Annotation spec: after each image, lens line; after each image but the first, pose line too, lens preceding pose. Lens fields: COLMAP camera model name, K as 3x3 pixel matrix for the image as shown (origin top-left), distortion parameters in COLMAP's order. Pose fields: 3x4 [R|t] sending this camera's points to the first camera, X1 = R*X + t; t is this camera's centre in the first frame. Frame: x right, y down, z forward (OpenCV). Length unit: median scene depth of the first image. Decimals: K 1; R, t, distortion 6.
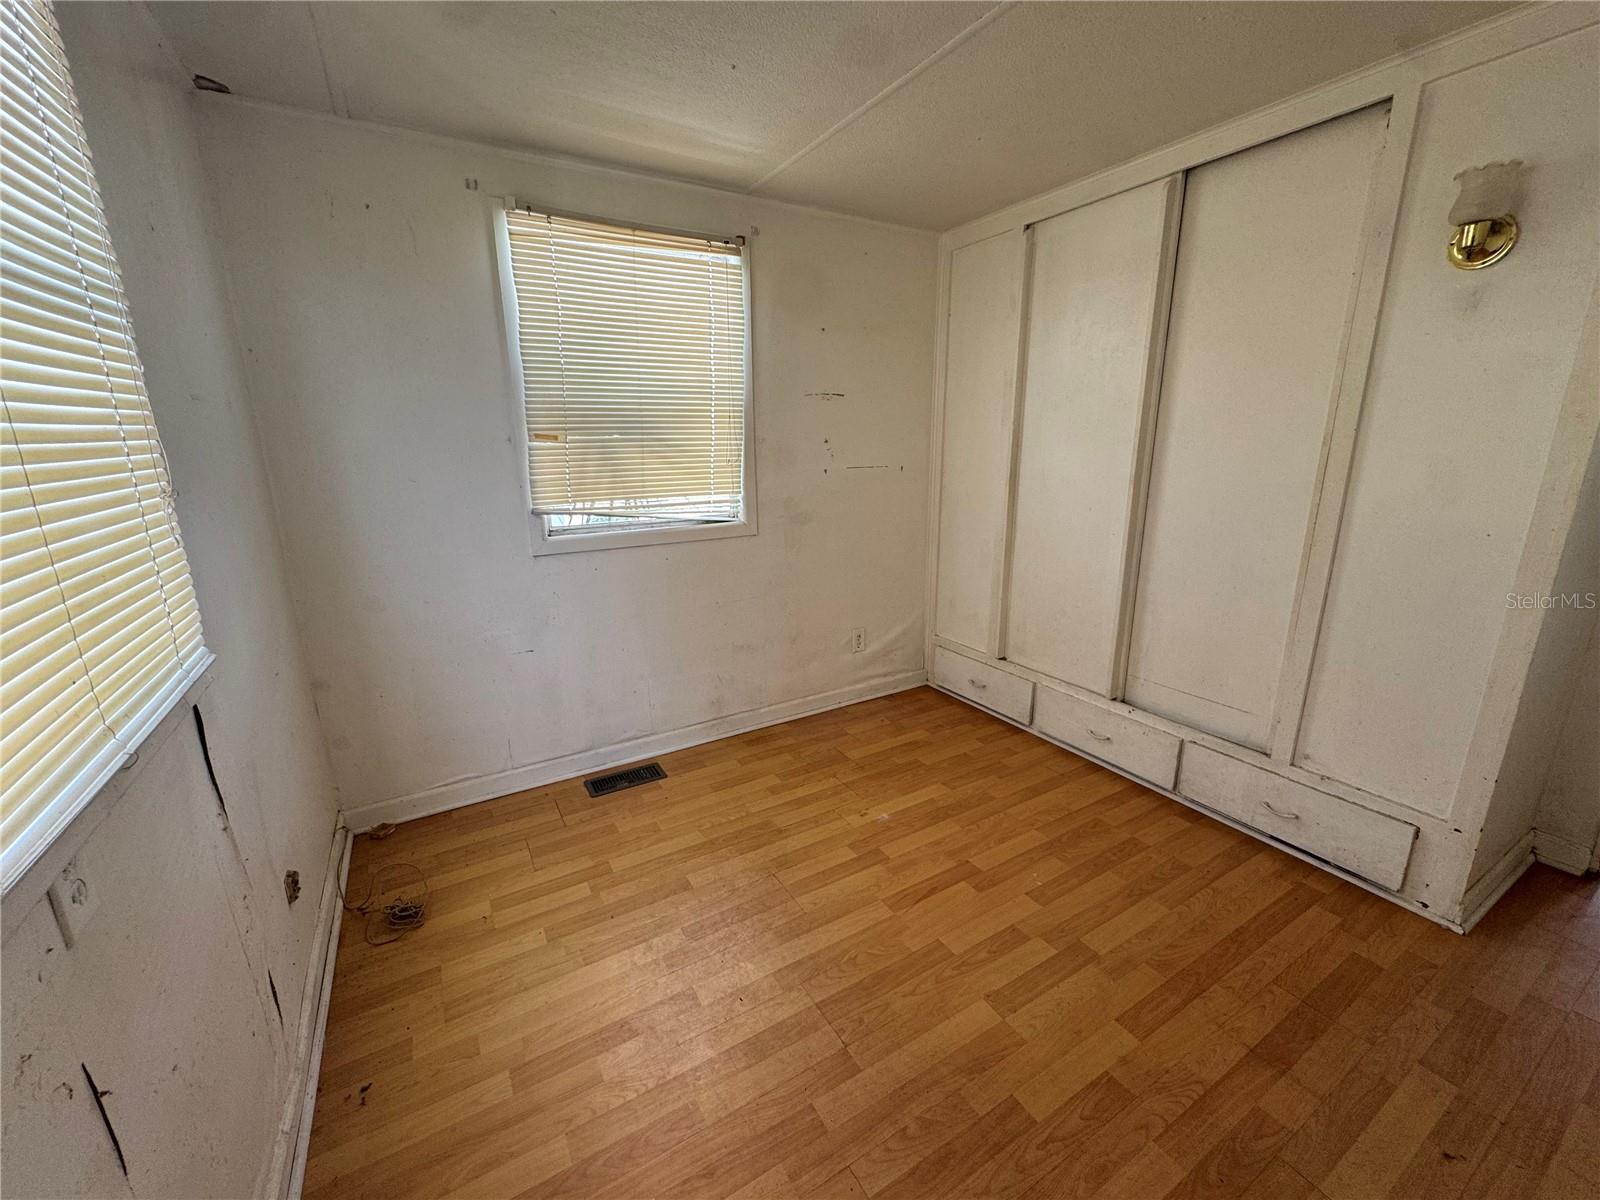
lens RADIAL K [[640.8, 0, 799.7], [0, 640.8, 597.5], [0, 0, 1]] dist [-0.003426, 0.001020]
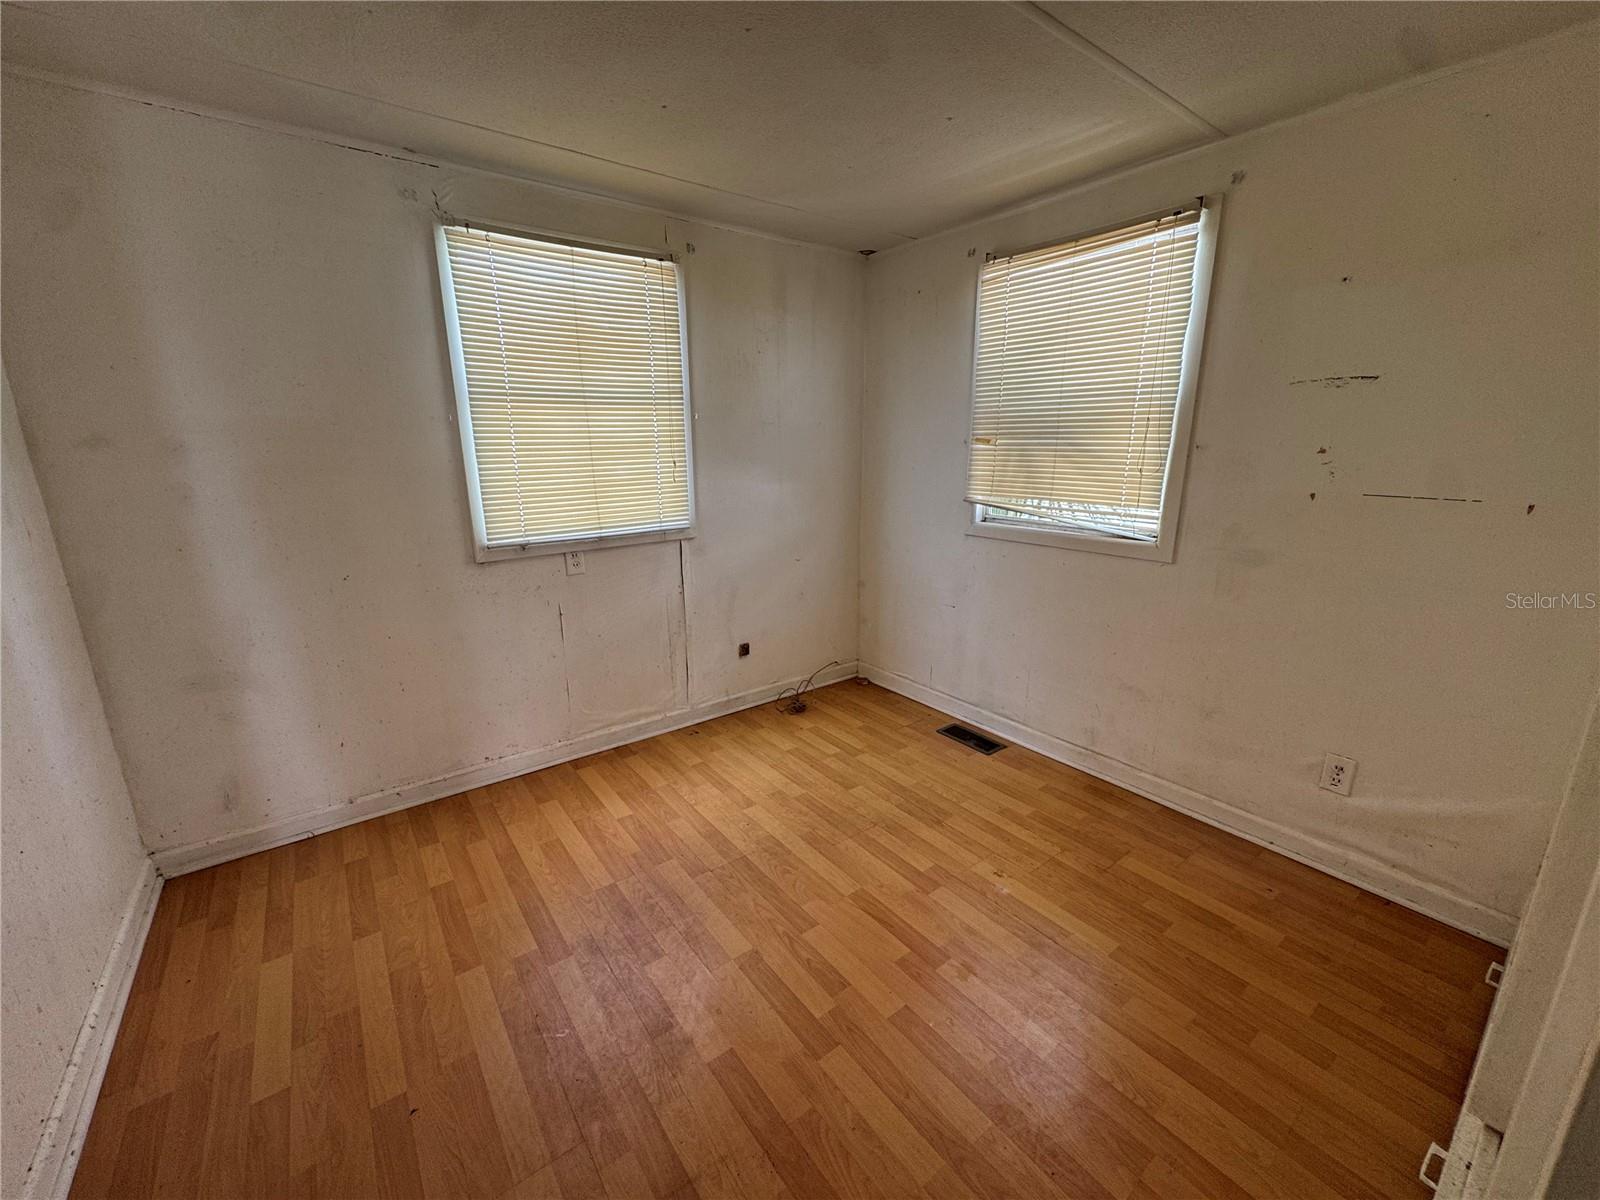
lens RADIAL K [[640.8, 0, 799.7], [0, 640.8, 597.5], [0, 0, 1]] dist [-0.003426, 0.001020]
pose [[0.113591, 0.248698, -0.961897, 0.814666], [-0.238202, 0.946743, 0.216651, -0.146008], [0.964550, 0.204516, 0.166782, 0.509089]]
